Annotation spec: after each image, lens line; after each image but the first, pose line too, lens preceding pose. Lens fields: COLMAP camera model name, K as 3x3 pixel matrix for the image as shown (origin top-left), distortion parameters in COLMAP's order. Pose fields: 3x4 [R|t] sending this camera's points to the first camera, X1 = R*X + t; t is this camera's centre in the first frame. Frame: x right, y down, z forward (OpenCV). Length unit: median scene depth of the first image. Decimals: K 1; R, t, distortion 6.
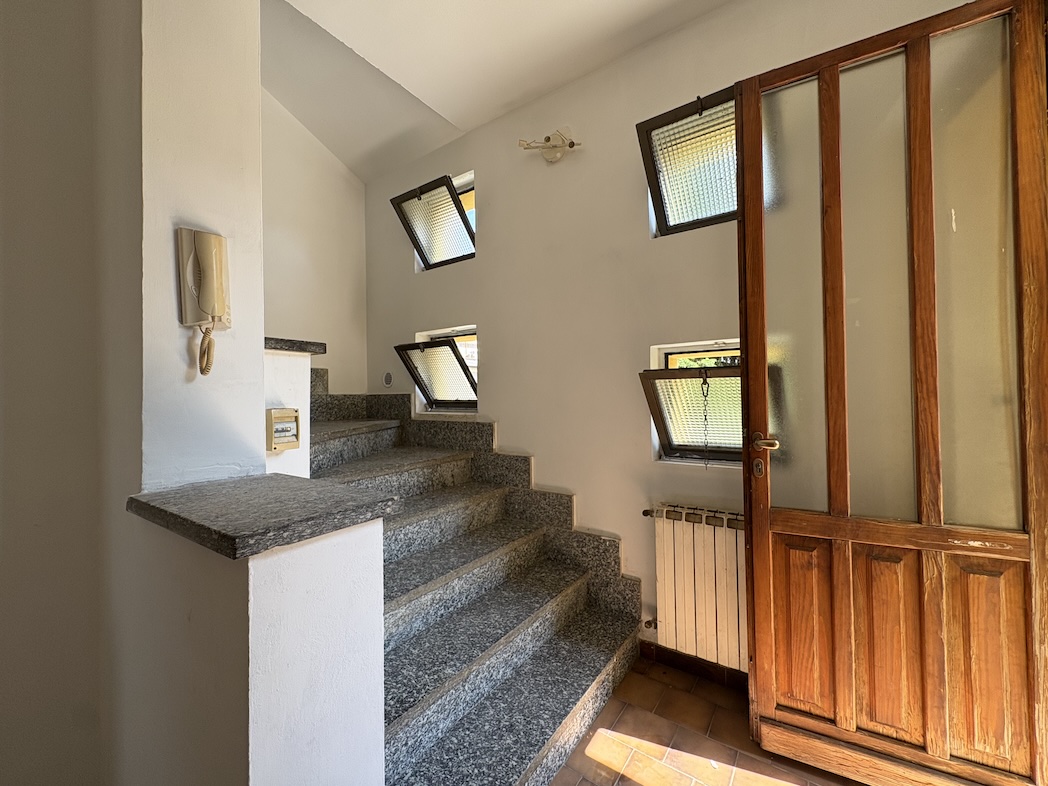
lens RADIAL K [[420.5, 0, 524.0], [0, 420.5, 393.0], [0, 0, 1]] dist [-0.002116, -0.000204]
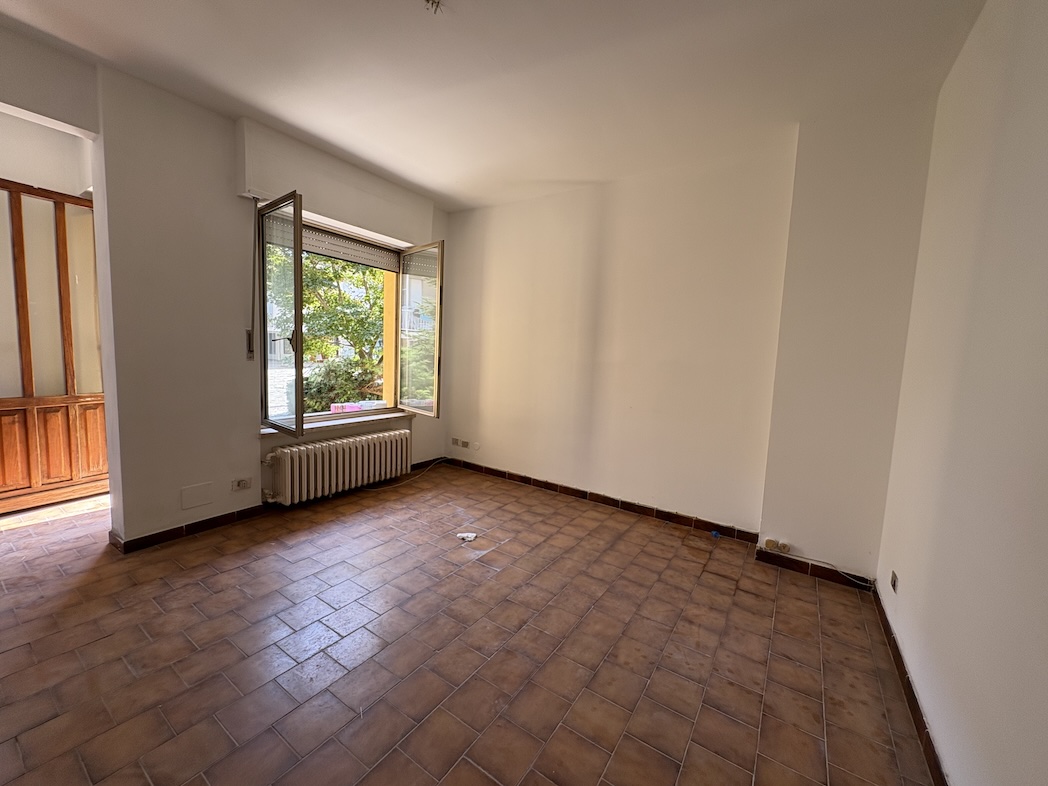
lens RADIAL K [[420.5, 0, 524.0], [0, 420.5, 393.0], [0, 0, 1]] dist [-0.002116, -0.000204]
pose [[-0.018675, -0.075920, 0.996939, -1.652276], [-0.052385, 0.995818, 0.074853, -0.044114], [-0.998452, -0.050827, -0.022574, -1.718341]]
